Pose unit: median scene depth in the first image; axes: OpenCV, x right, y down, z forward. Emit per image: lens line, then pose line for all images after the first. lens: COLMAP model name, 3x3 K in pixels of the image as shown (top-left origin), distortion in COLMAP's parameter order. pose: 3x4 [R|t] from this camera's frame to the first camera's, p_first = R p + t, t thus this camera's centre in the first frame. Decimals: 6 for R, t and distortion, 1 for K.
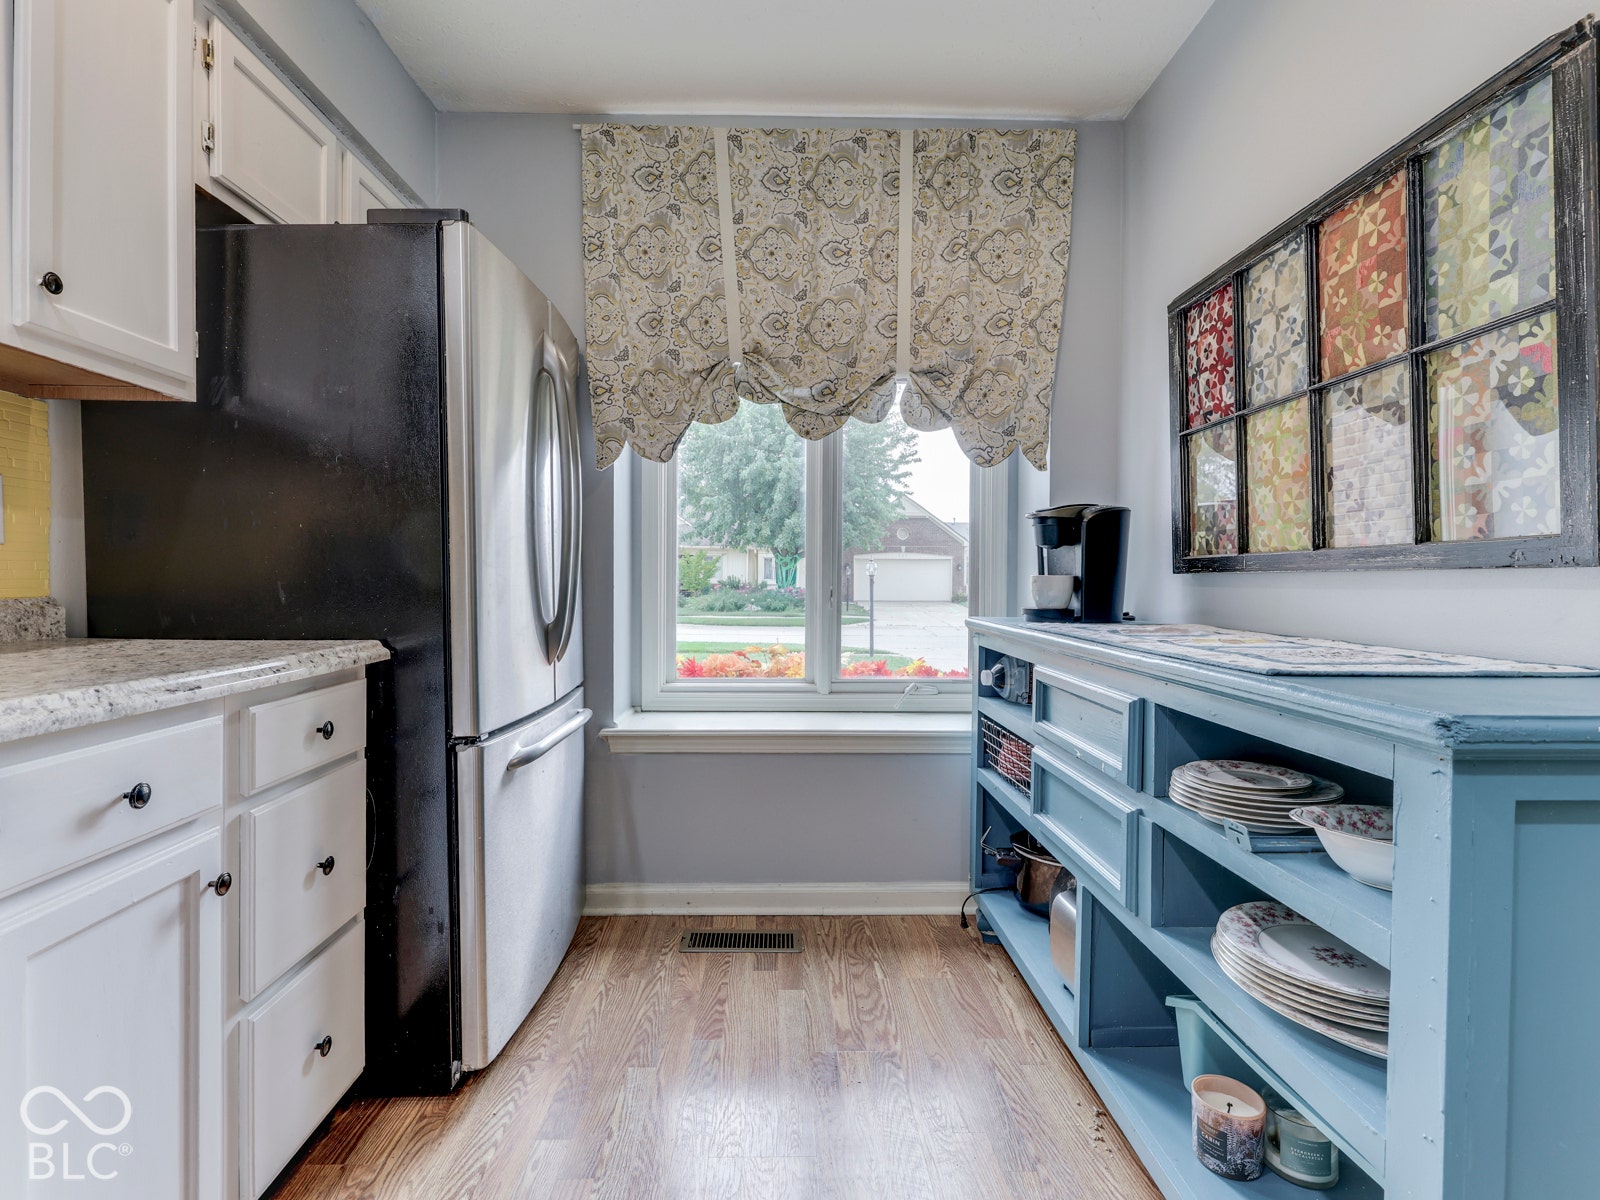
lens RADIAL K [[769.2, 0, 790.5], [0, 769.2, 591.3], [0, 0, 1]] dist [0.000368, -0.000101]
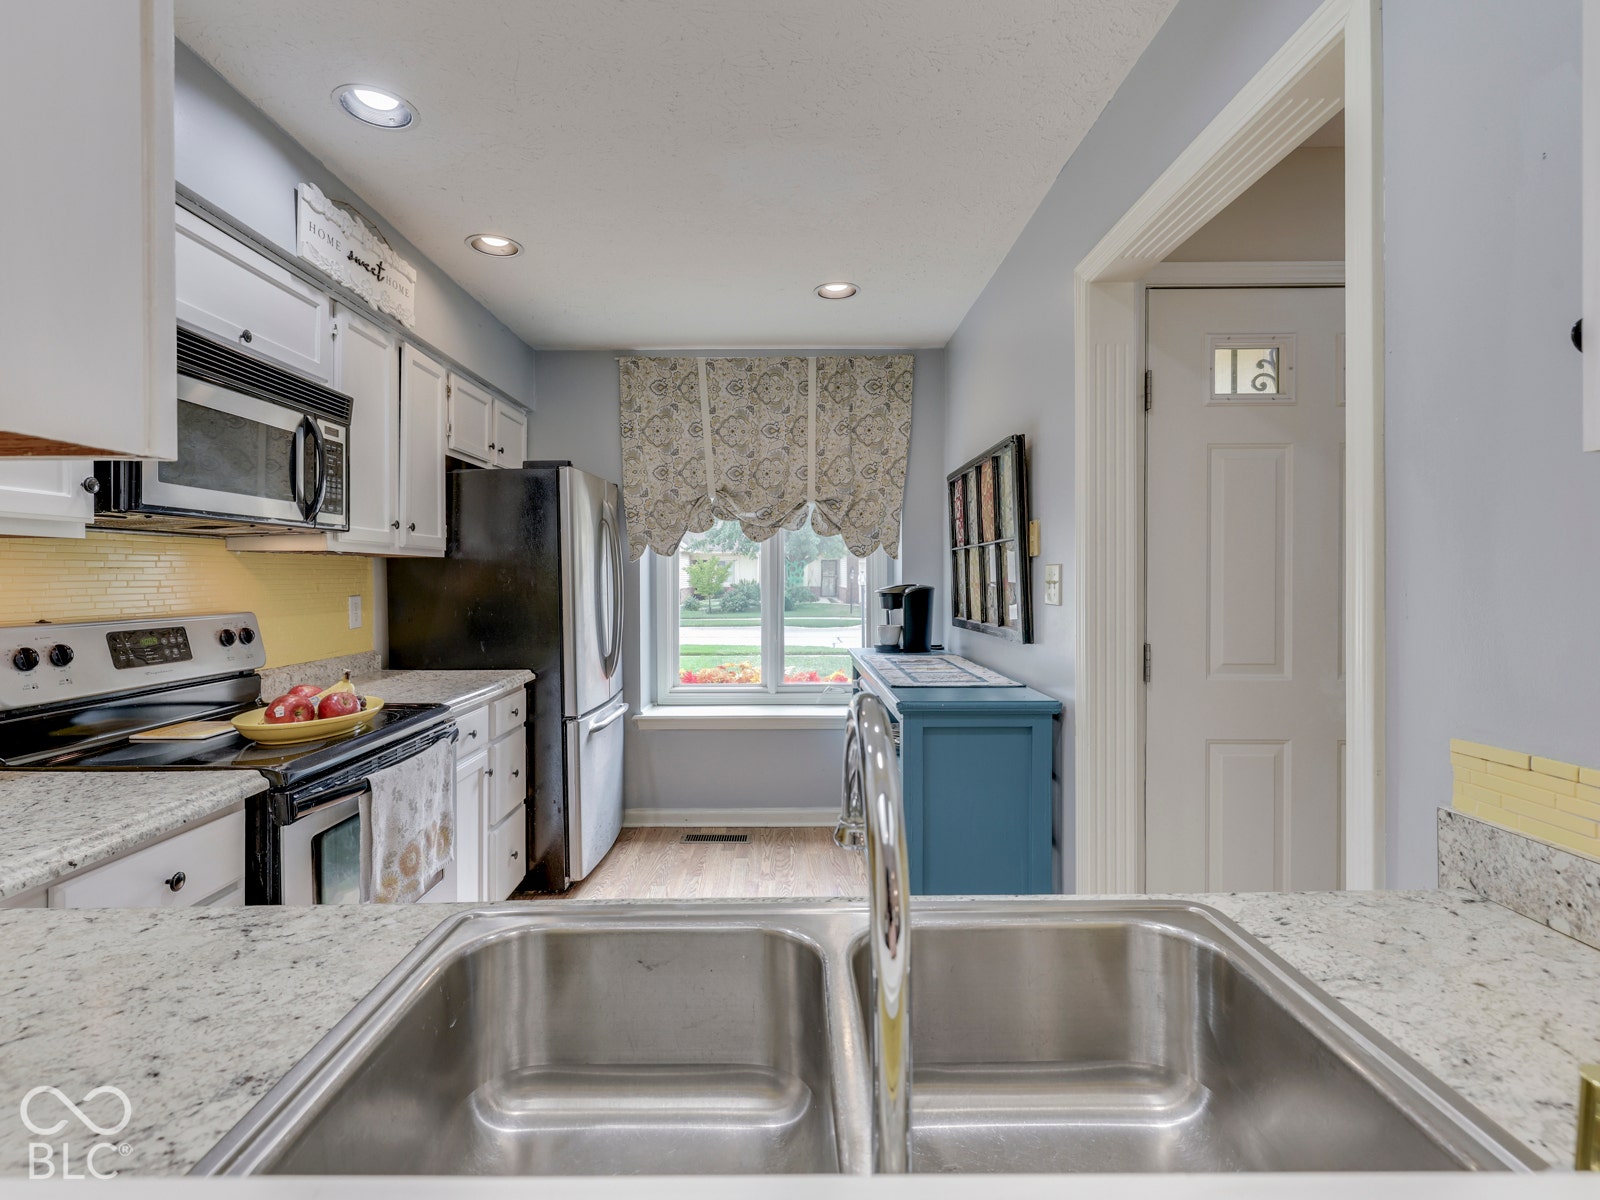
lens RADIAL K [[751.7, 0, 791.4], [0, 751.7, 585.3], [0, 0, 1]] dist [0.002072, -0.000167]
pose [[0.999837, -0.008806, -0.015735, 0.126986], [0.008687, 0.999933, -0.007589, -0.090193], [0.015800, 0.007451, 0.999847, -0.638736]]
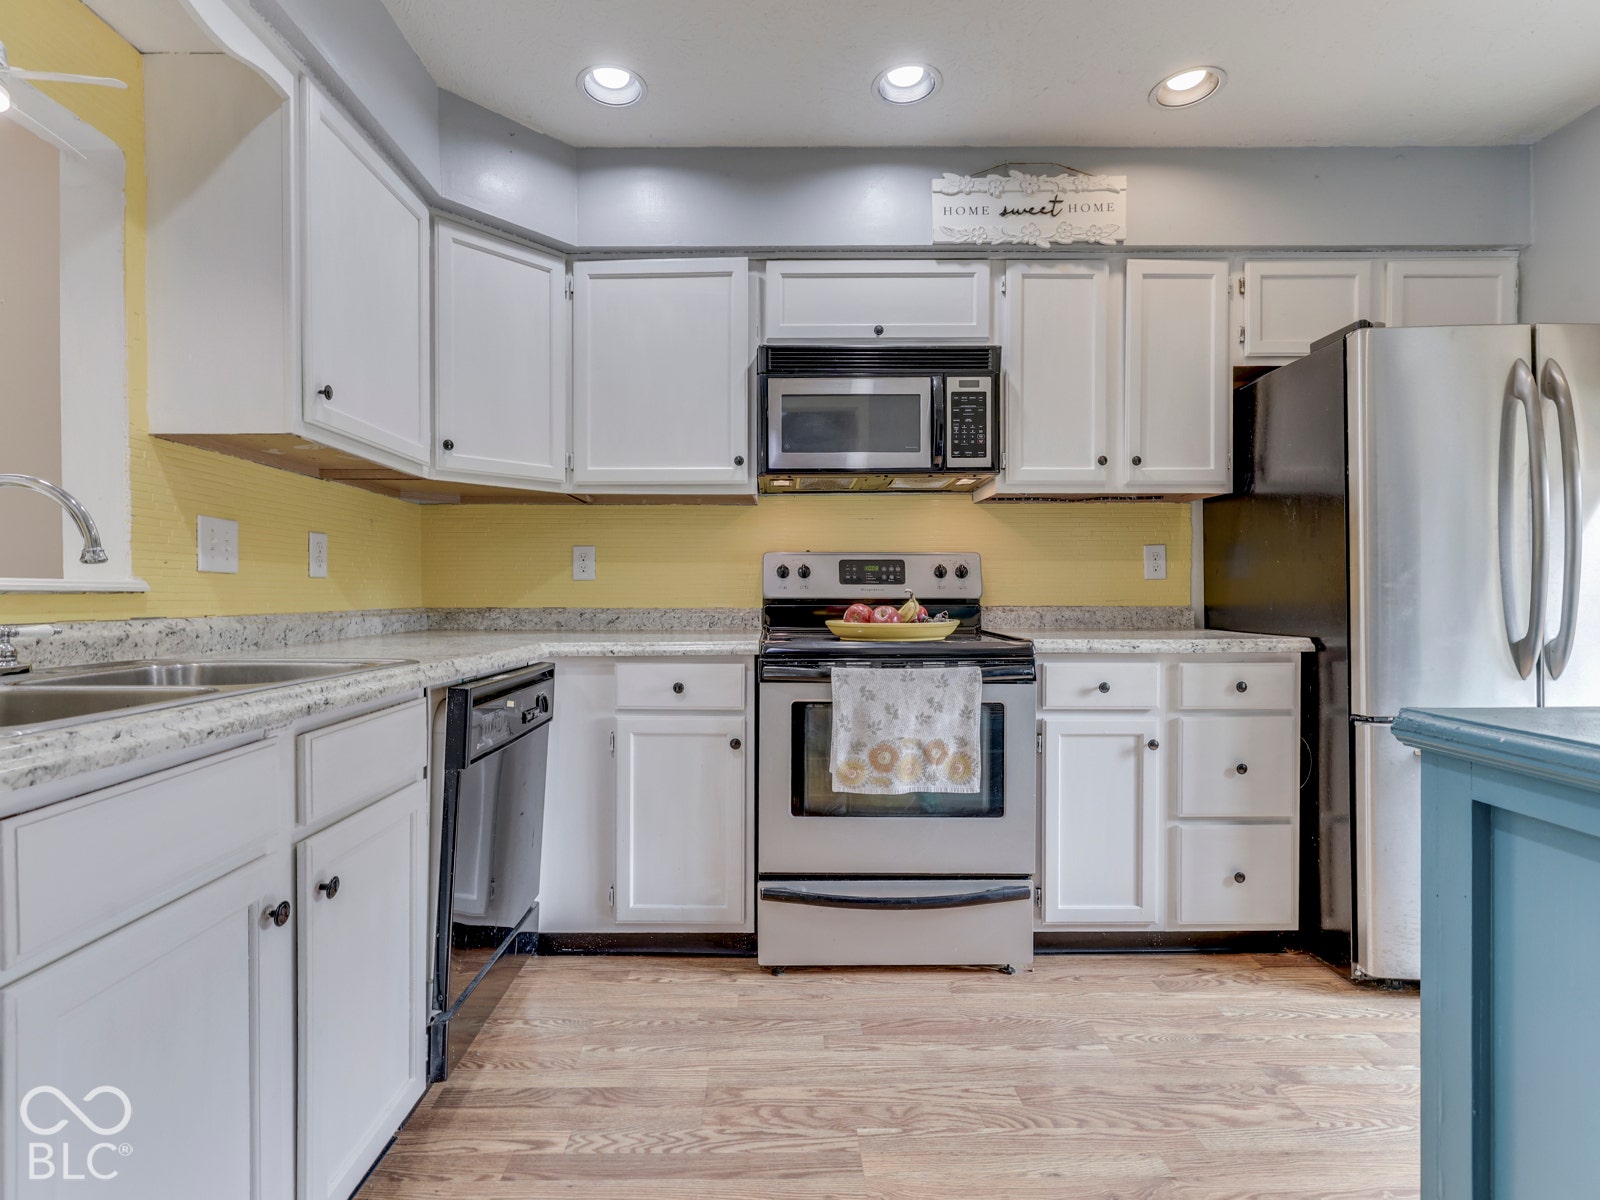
lens RADIAL K [[773.1, 0, 782.1], [0, 773.1, 599.1], [0, 0, 1]] dist [-0.000113, -0.000544]
pose [[-0.007992, 0.001341, -0.999967, 0.590344], [-0.016450, 0.999864, 0.001472, 0.002433], [0.999833, 0.016462, -0.007969, 0.008778]]
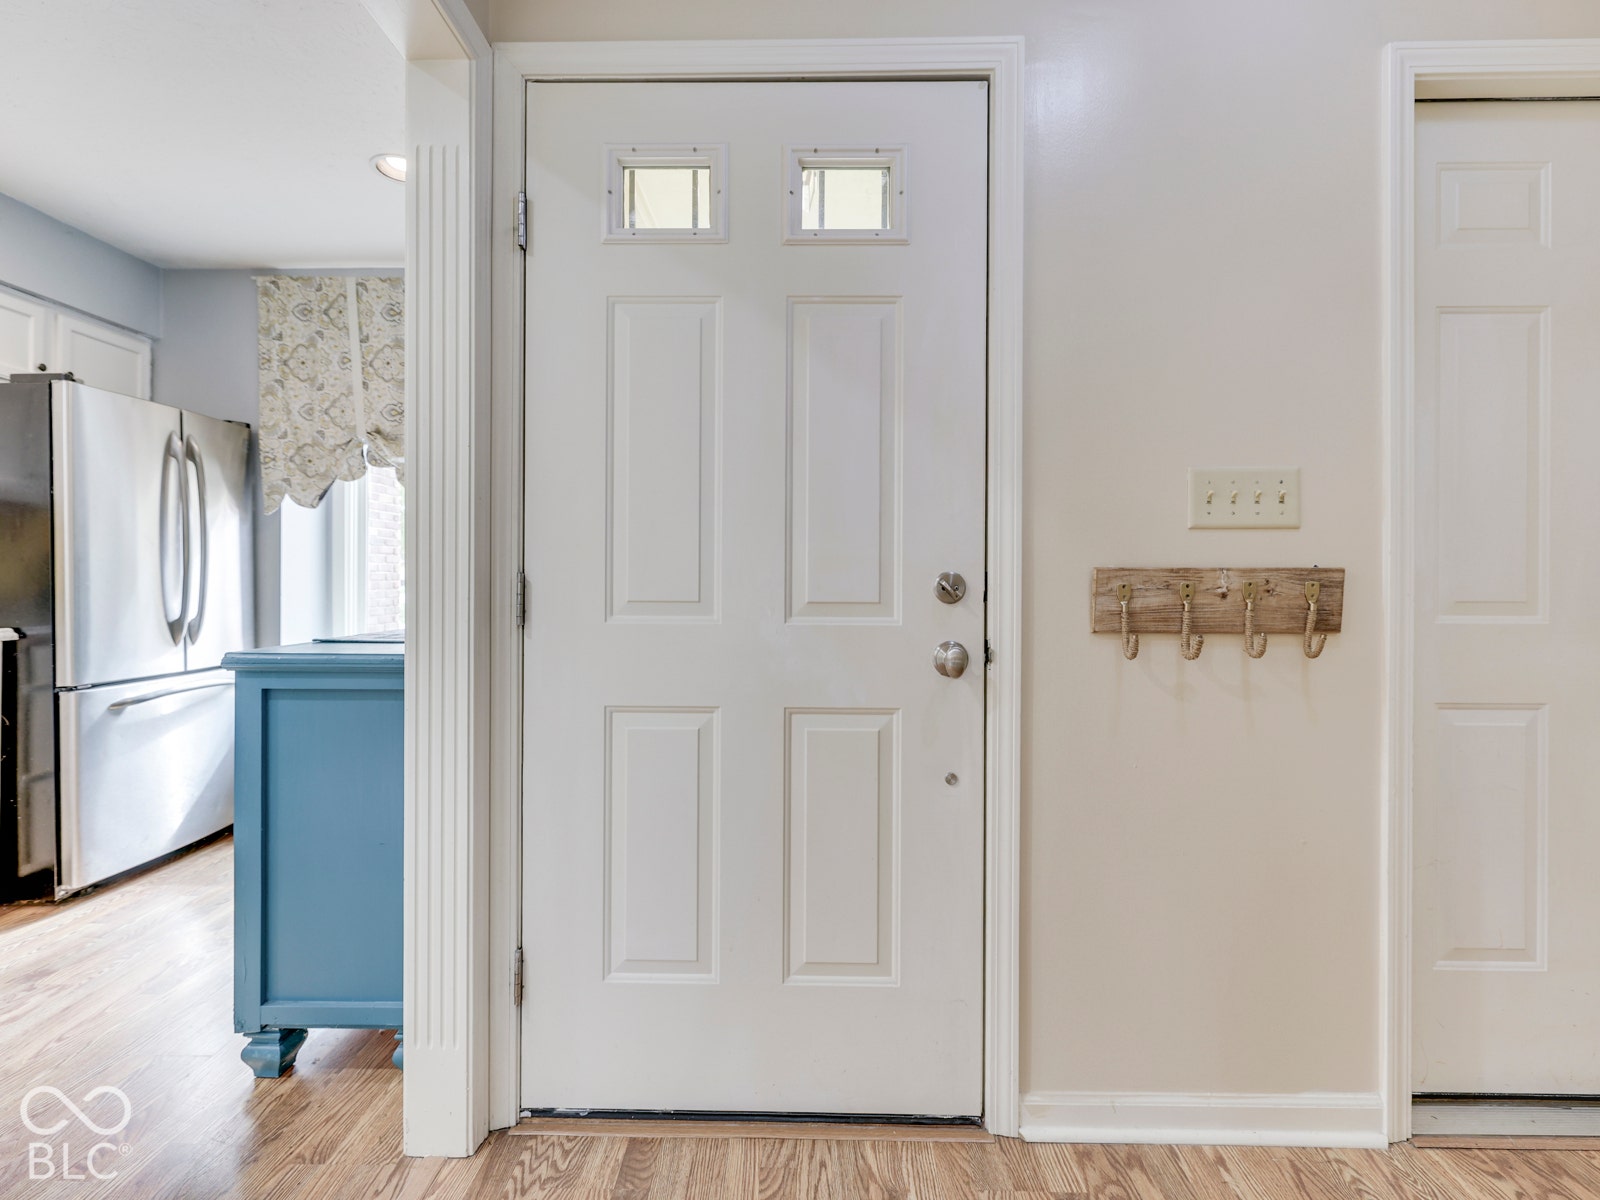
lens RADIAL K [[751.7, 0, 791.4], [0, 751.7, 585.3], [0, 0, 1]] dist [0.002072, -0.000167]
pose [[0.999459, -0.001765, -0.032857, 0.778148], [0.001342, 0.999916, -0.012889, -0.004822], [0.032877, 0.012838, 0.999377, -0.377245]]
